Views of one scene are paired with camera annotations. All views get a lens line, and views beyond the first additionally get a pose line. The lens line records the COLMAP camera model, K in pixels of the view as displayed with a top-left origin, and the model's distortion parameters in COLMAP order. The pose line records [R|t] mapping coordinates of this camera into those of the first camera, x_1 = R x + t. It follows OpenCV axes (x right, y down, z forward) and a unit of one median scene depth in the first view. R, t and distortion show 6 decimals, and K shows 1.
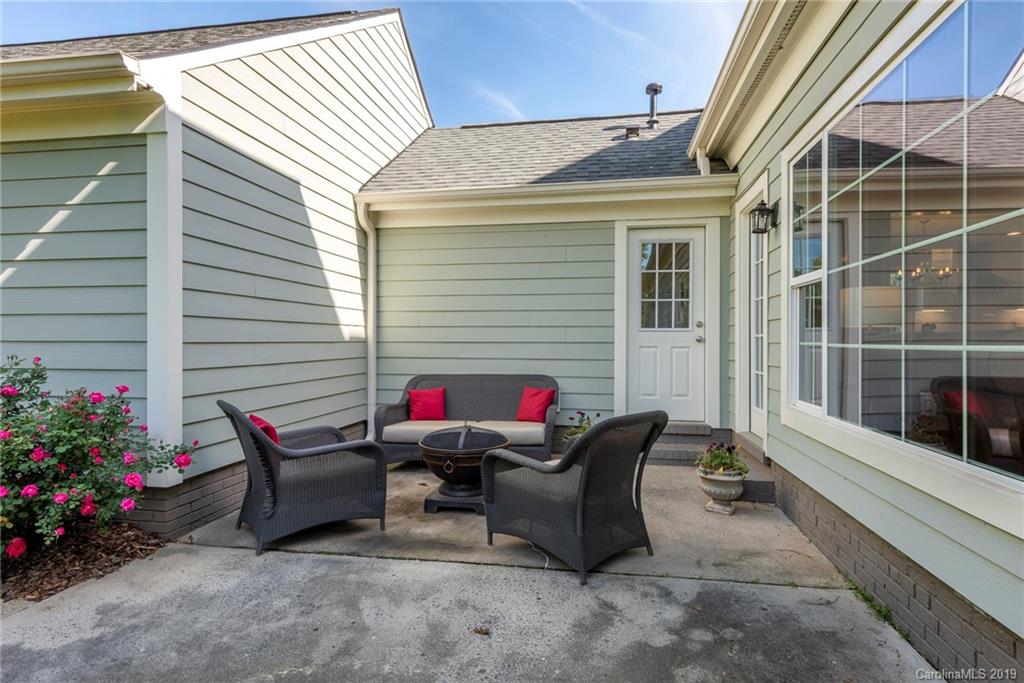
lens RADIAL K [[578.0, 0, 512.4], [0, 578.0, 339.8], [0, 0, 1]] dist [-0.000250, -0.000110]
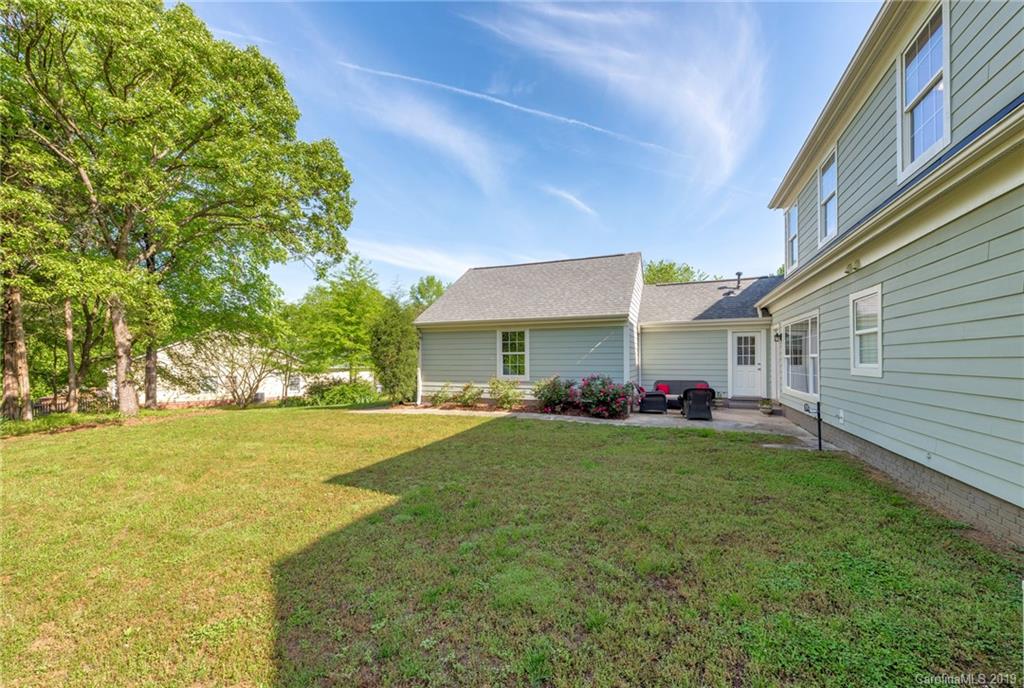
lens RADIAL K [[401.8, 0, 515.9], [0, 401.8, 360.3], [0, 0, 1]] dist [-0.000407, -0.002180]
pose [[0.972653, -0.006120, -0.232182, -0.424223], [0.006700, 0.999976, 0.001712, -0.057092], [0.232166, -0.003221, 0.972671, -1.337811]]
